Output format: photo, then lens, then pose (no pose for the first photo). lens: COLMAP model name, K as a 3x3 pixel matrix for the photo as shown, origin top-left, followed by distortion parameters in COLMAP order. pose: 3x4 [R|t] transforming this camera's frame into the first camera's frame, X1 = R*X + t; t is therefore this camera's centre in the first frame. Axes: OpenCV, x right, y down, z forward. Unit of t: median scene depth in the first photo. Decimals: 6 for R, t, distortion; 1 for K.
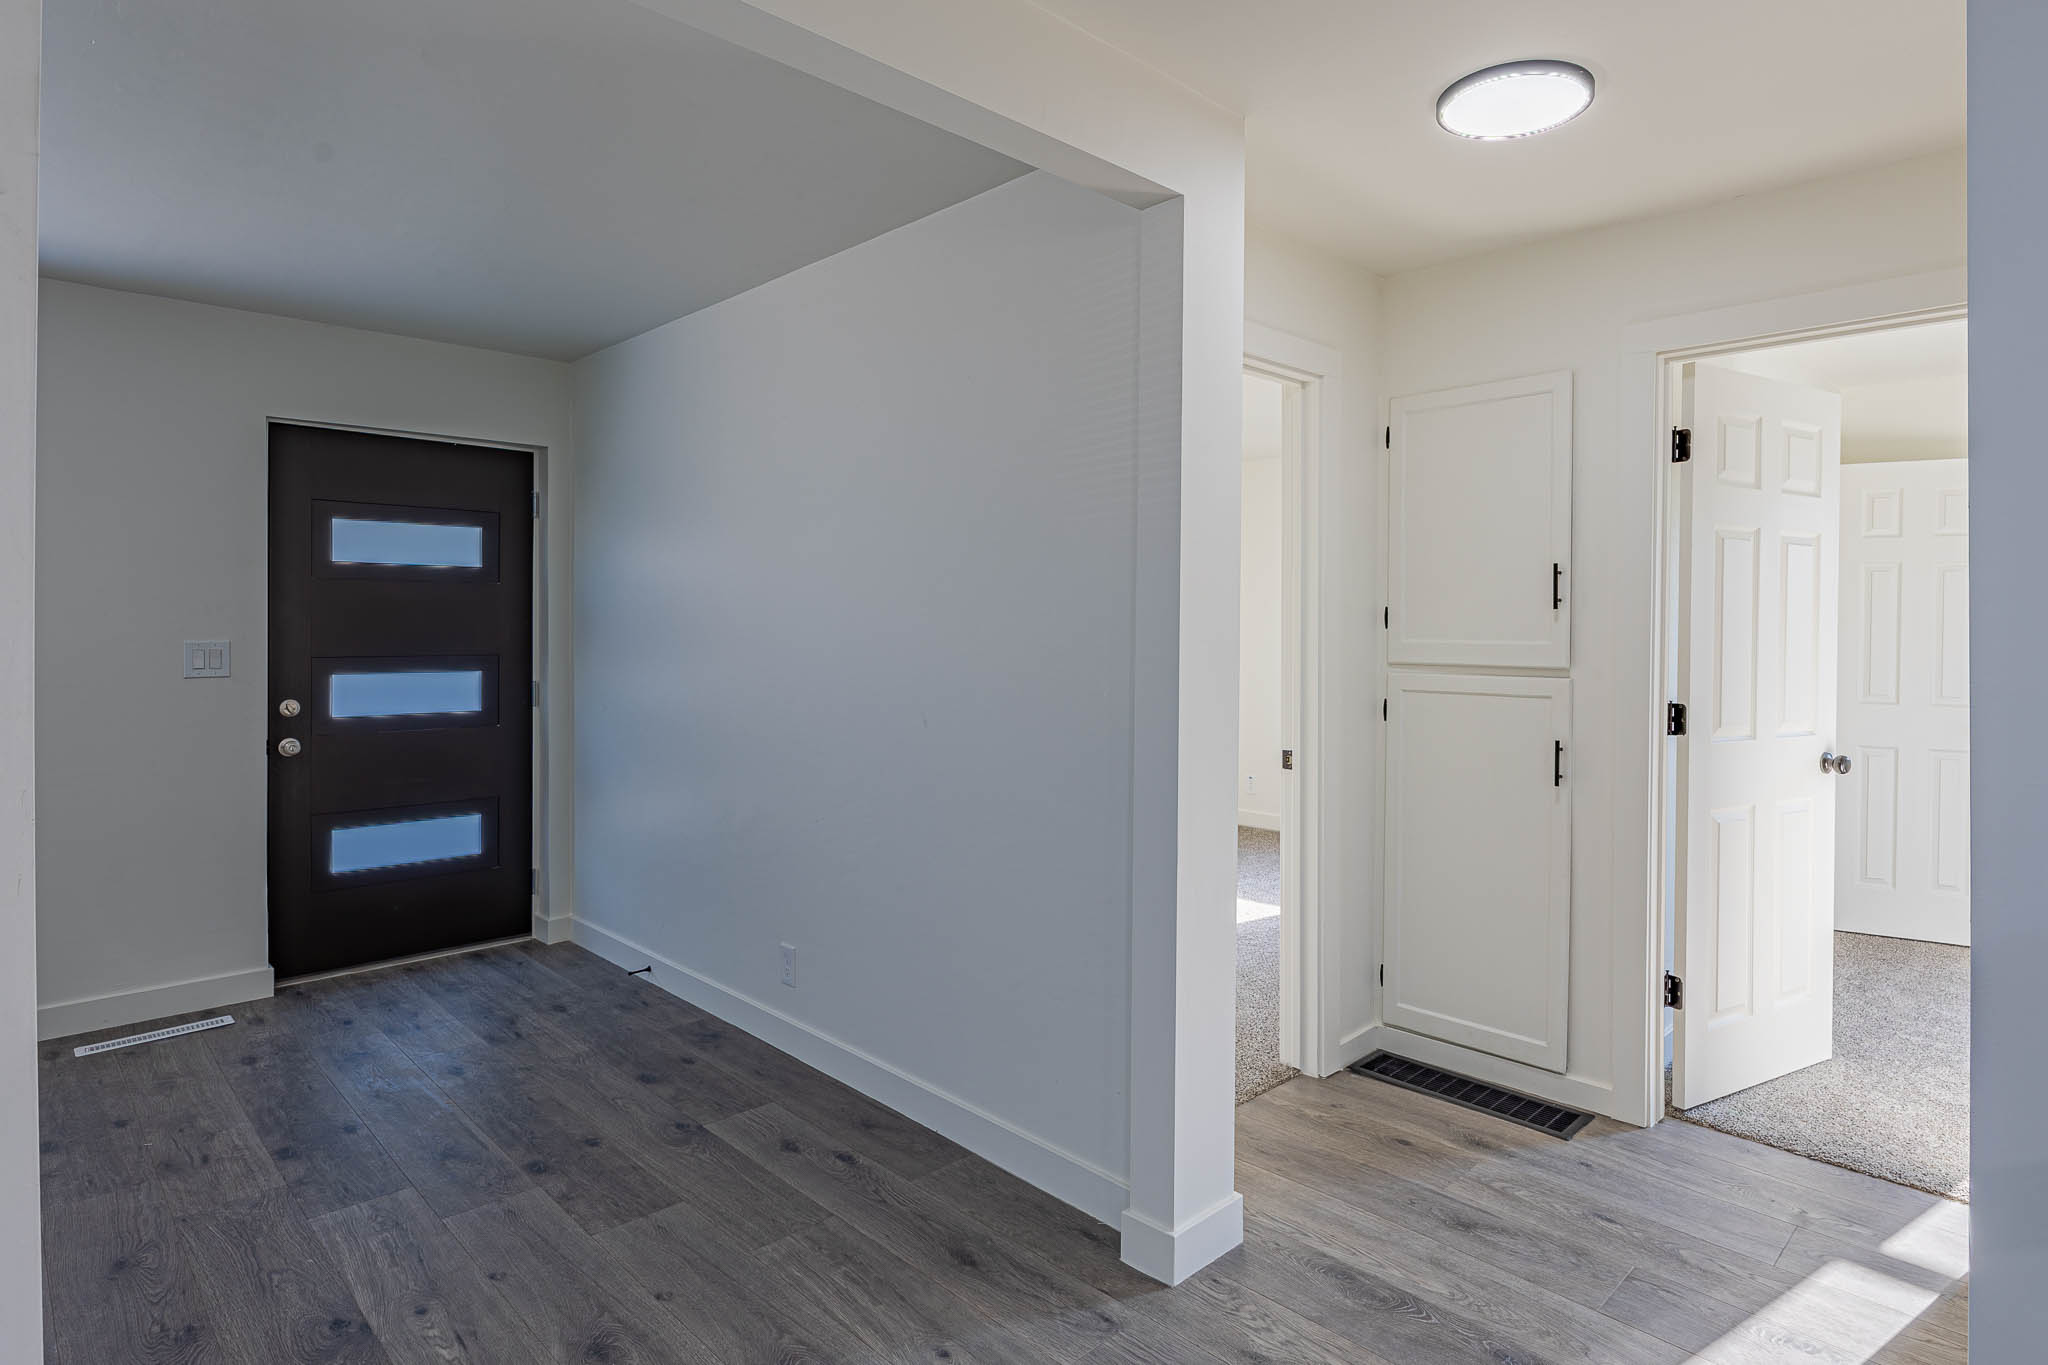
lens RADIAL K [[1110.2, 0, 1076.1], [0, 1110.2, 680.2], [0, 0, 1]] dist [-0.004167, -0.001322]
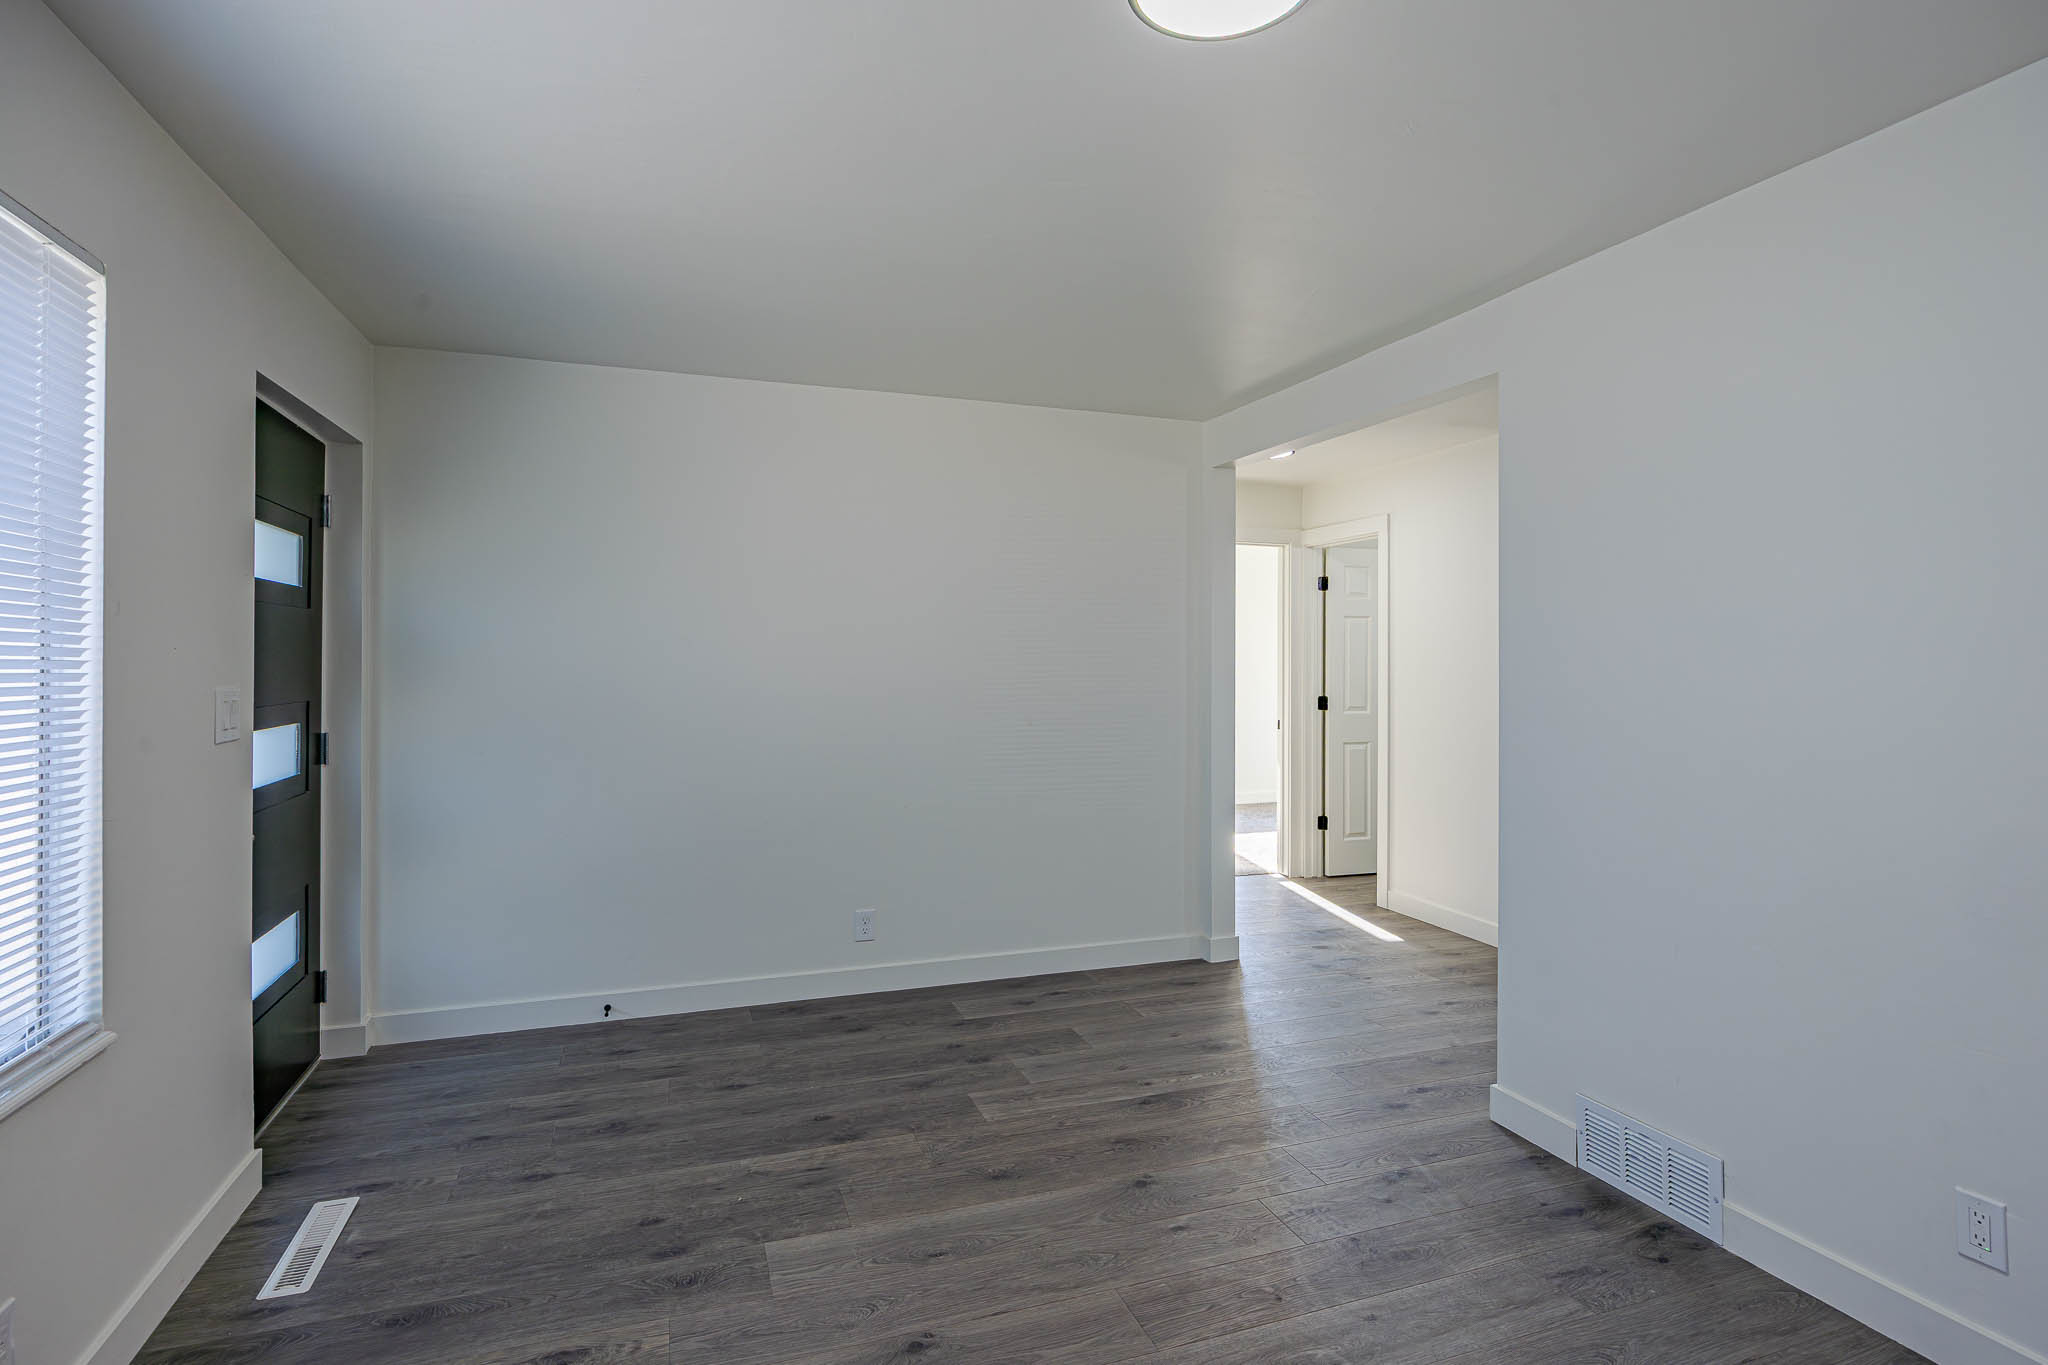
lens RADIAL K [[1039.1, 0, 1047.3], [0, 1039.1, 653.3], [0, 0, 1]] dist [-0.001322, -0.000043]
pose [[0.421694, 0.003904, 0.906730, -1.144918], [0.040824, 0.998895, -0.023287, -0.020583], [-0.905819, 0.046836, 0.421069, 0.254223]]
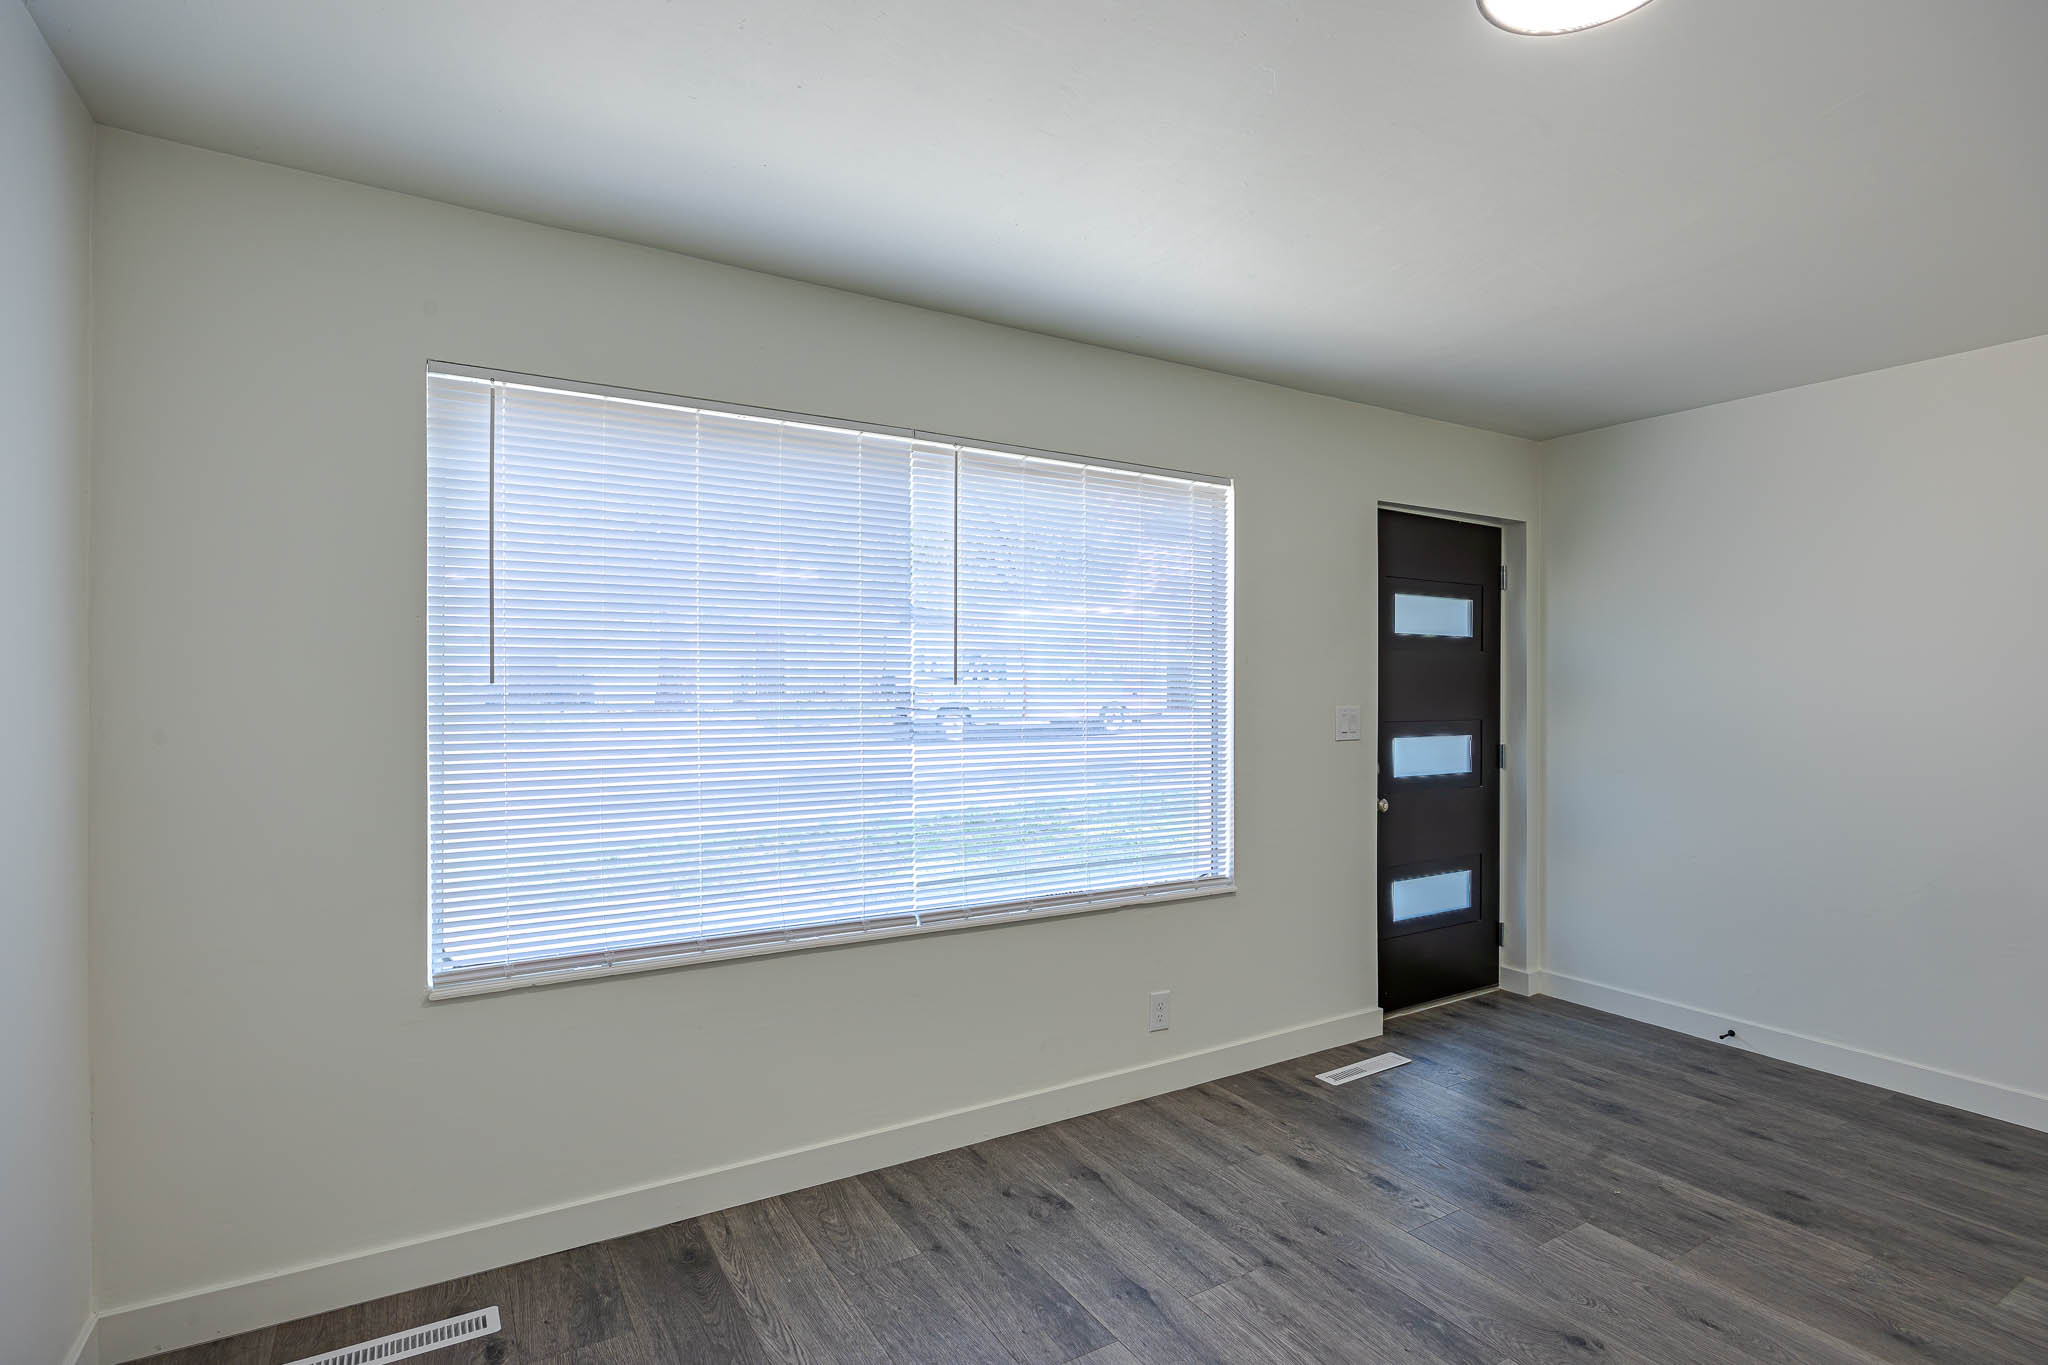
lens RADIAL K [[1005.7, 0, 1024.0], [0, 1005.7, 682.5], [0, 0, 1]] dist [-0.010063, -0.000099]
pose [[0.970604, 0.000715, -0.240683, -0.850513], [-0.013124, 0.998665, -0.049960, -0.004135], [0.240326, 0.051650, 0.969317, -0.054232]]
